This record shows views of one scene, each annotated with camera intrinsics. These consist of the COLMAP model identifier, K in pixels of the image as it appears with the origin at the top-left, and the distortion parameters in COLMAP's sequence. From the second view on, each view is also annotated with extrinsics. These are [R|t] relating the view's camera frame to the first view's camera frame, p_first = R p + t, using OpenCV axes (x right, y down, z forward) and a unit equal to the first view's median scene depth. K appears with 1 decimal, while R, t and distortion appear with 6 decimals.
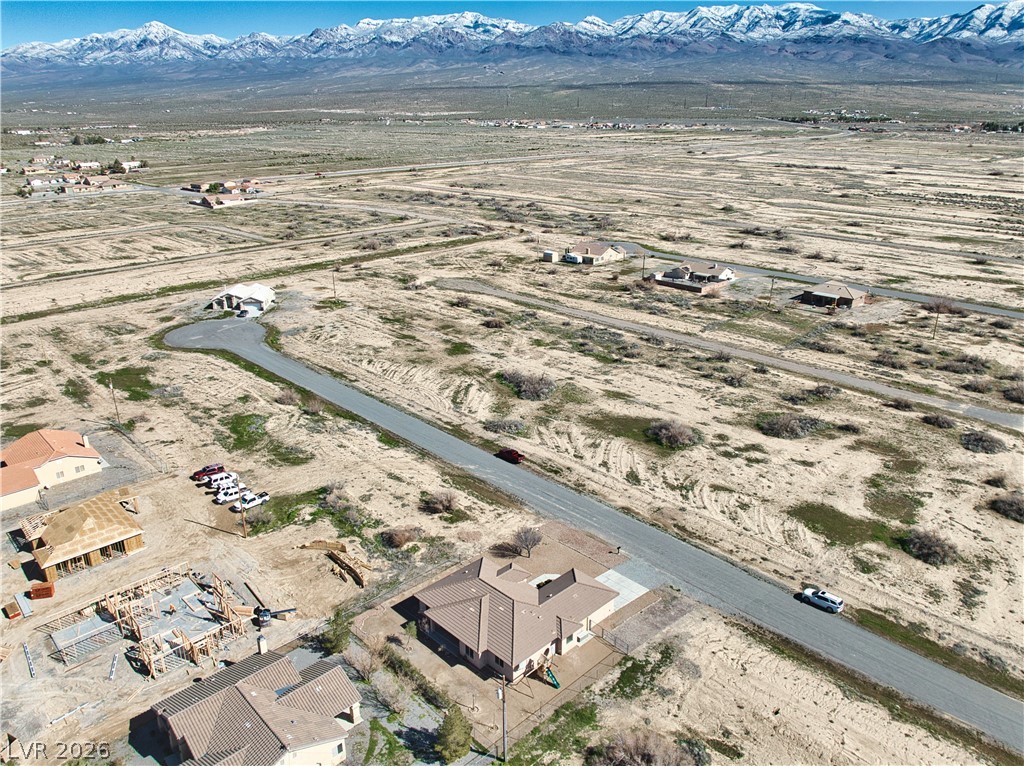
lens RADIAL K [[748.6, 0, 511.8], [0, 748.6, 381.7], [0, 0, 1]] dist [-0.064041, 0.008210]
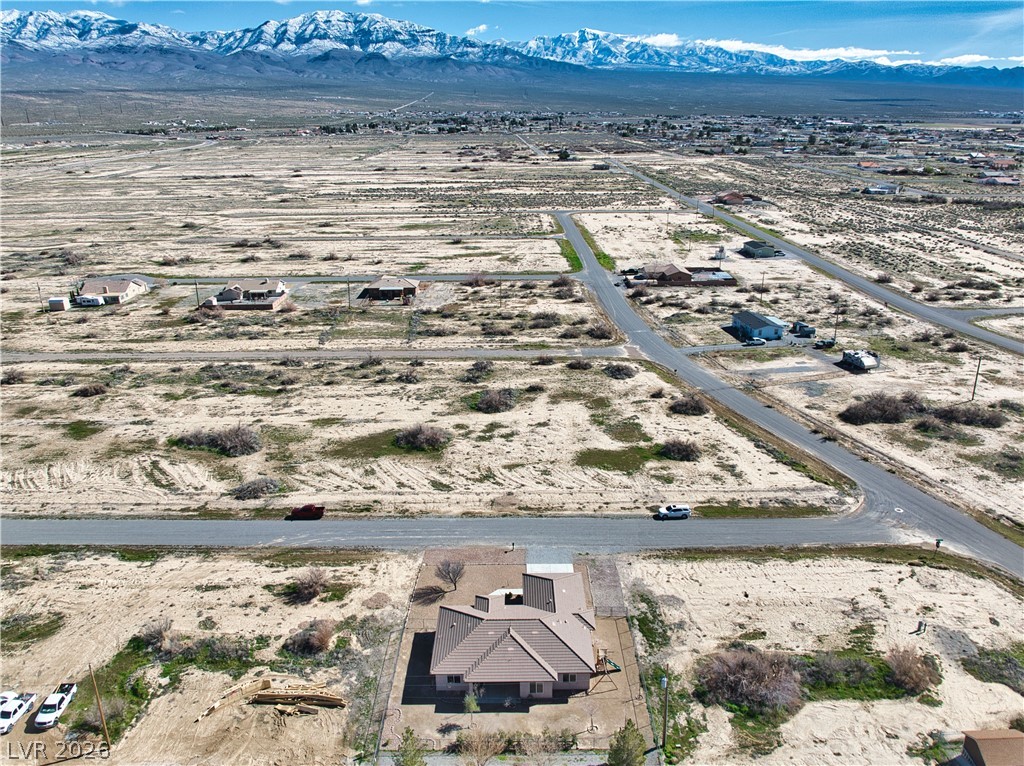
lens RADIAL K [[748.6, 0, 512.9], [0, 748.6, 385.3], [0, 0, 1]] dist [-0.064041, 0.008210]
pose [[0.679923, -0.247466, 0.690265, -0.347337], [0.253213, 0.962665, 0.095704, -0.058322], [-0.688178, 0.109712, 0.717199, 0.163251]]
